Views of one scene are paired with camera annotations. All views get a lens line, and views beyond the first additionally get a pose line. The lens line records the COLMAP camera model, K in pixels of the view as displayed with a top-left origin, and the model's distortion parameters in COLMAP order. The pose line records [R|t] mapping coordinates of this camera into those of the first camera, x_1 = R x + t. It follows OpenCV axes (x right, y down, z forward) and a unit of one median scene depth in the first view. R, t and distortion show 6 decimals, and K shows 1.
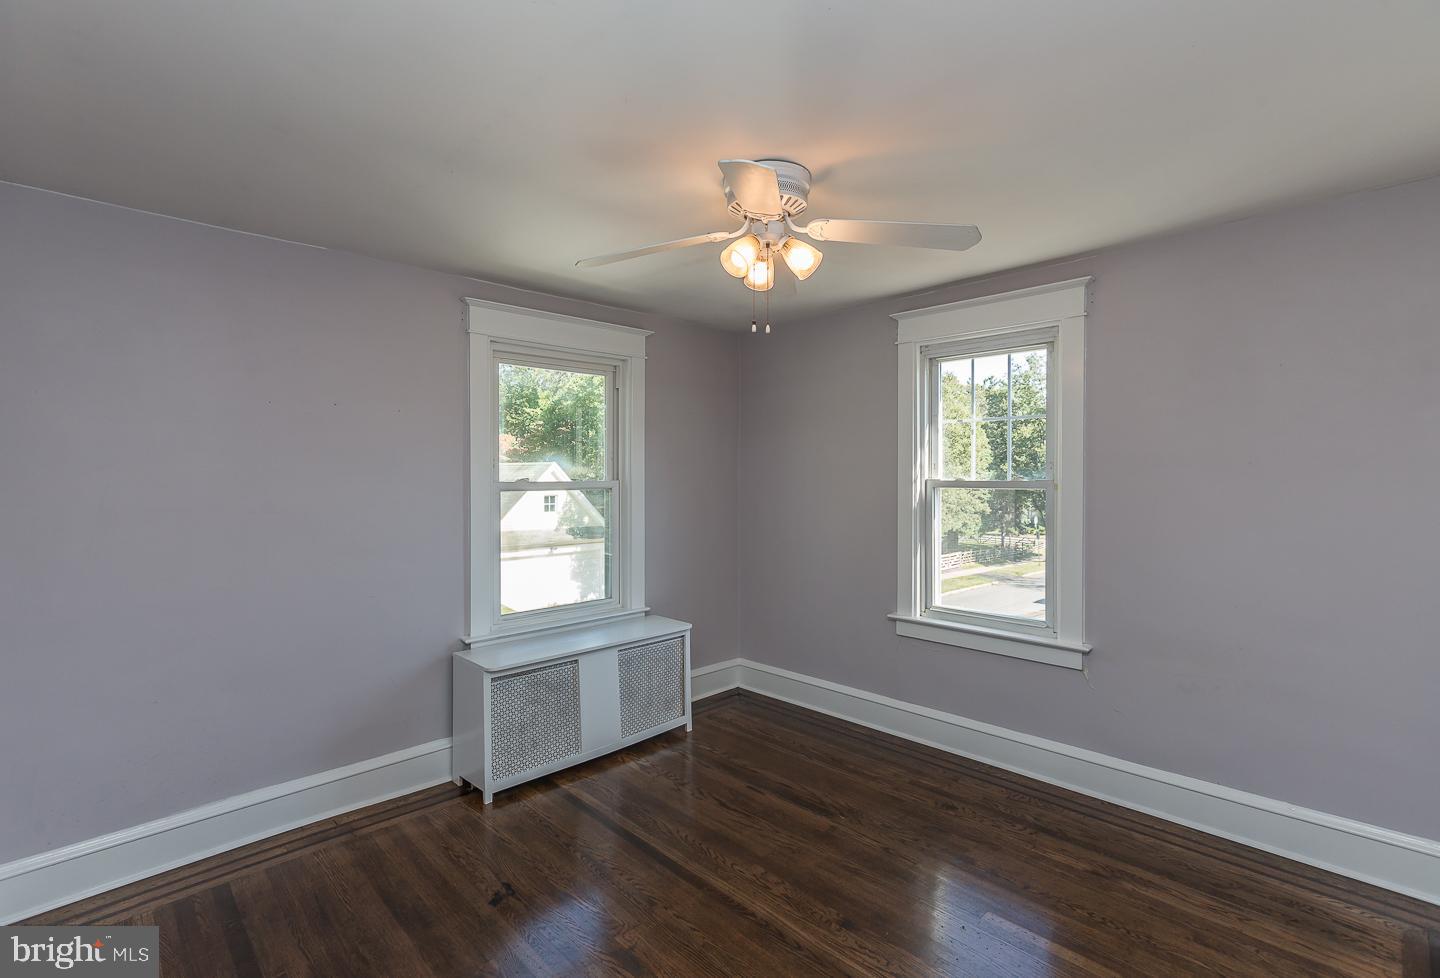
lens RADIAL K [[649.4, 0, 720.0], [0, 649.4, 489.0], [0, 0, 1]] dist [0.000229, -0.000040]
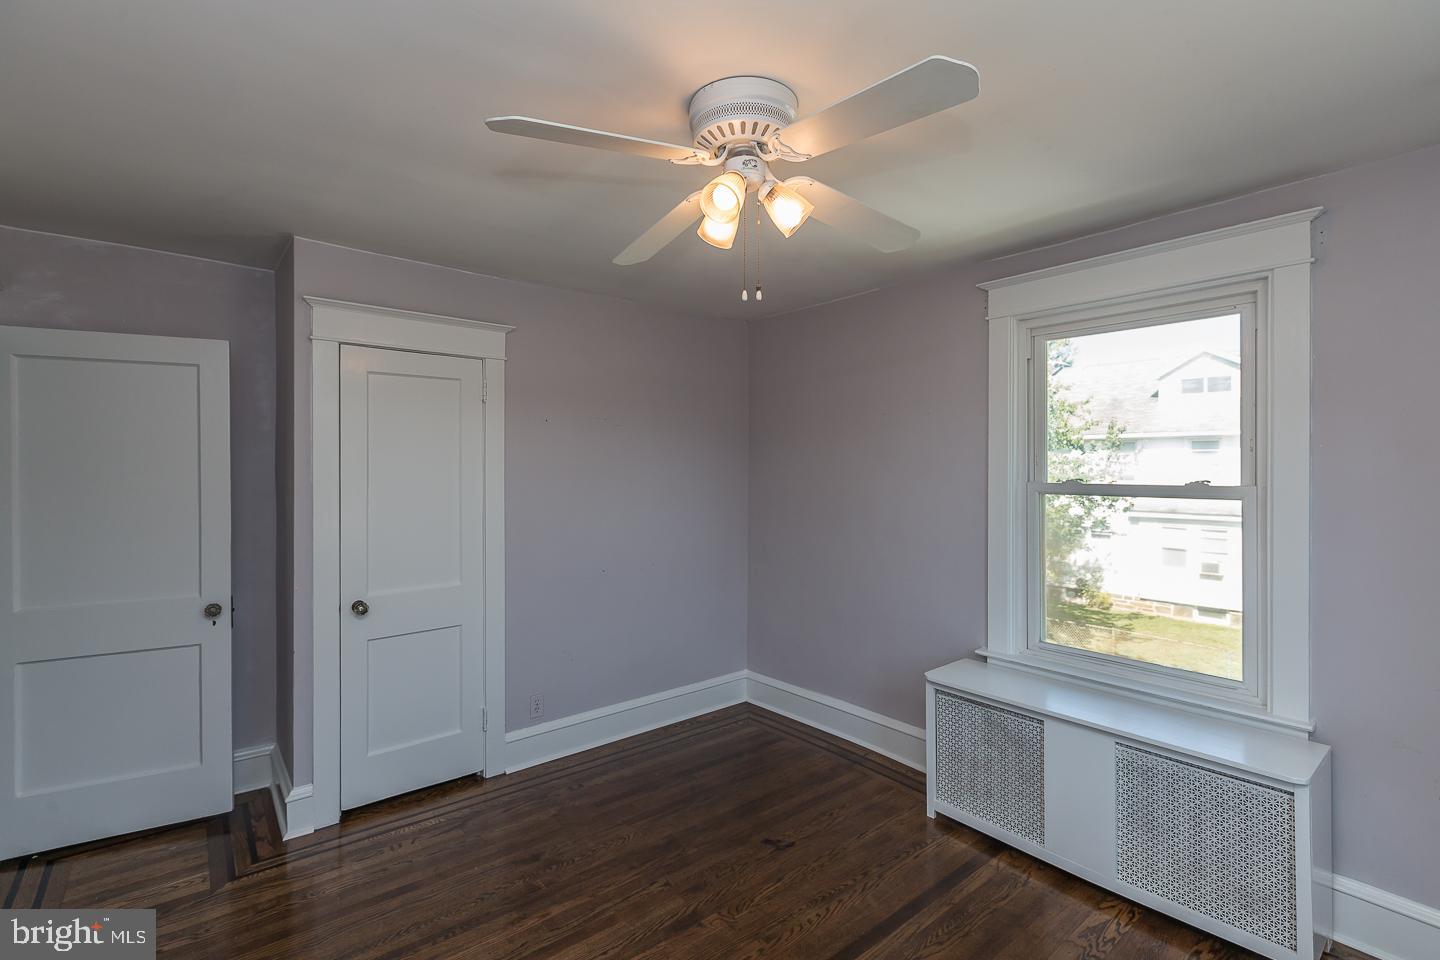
lens RADIAL K [[661.7, 0, 717.6], [0, 661.7, 475.1], [0, 0, 1]] dist [-0.000558, -0.000650]
pose [[-0.084240, 0.010689, -0.996388, 0.600129], [-0.020039, 0.999722, 0.012419, -0.025832], [0.996244, 0.021013, -0.084003, 0.711620]]
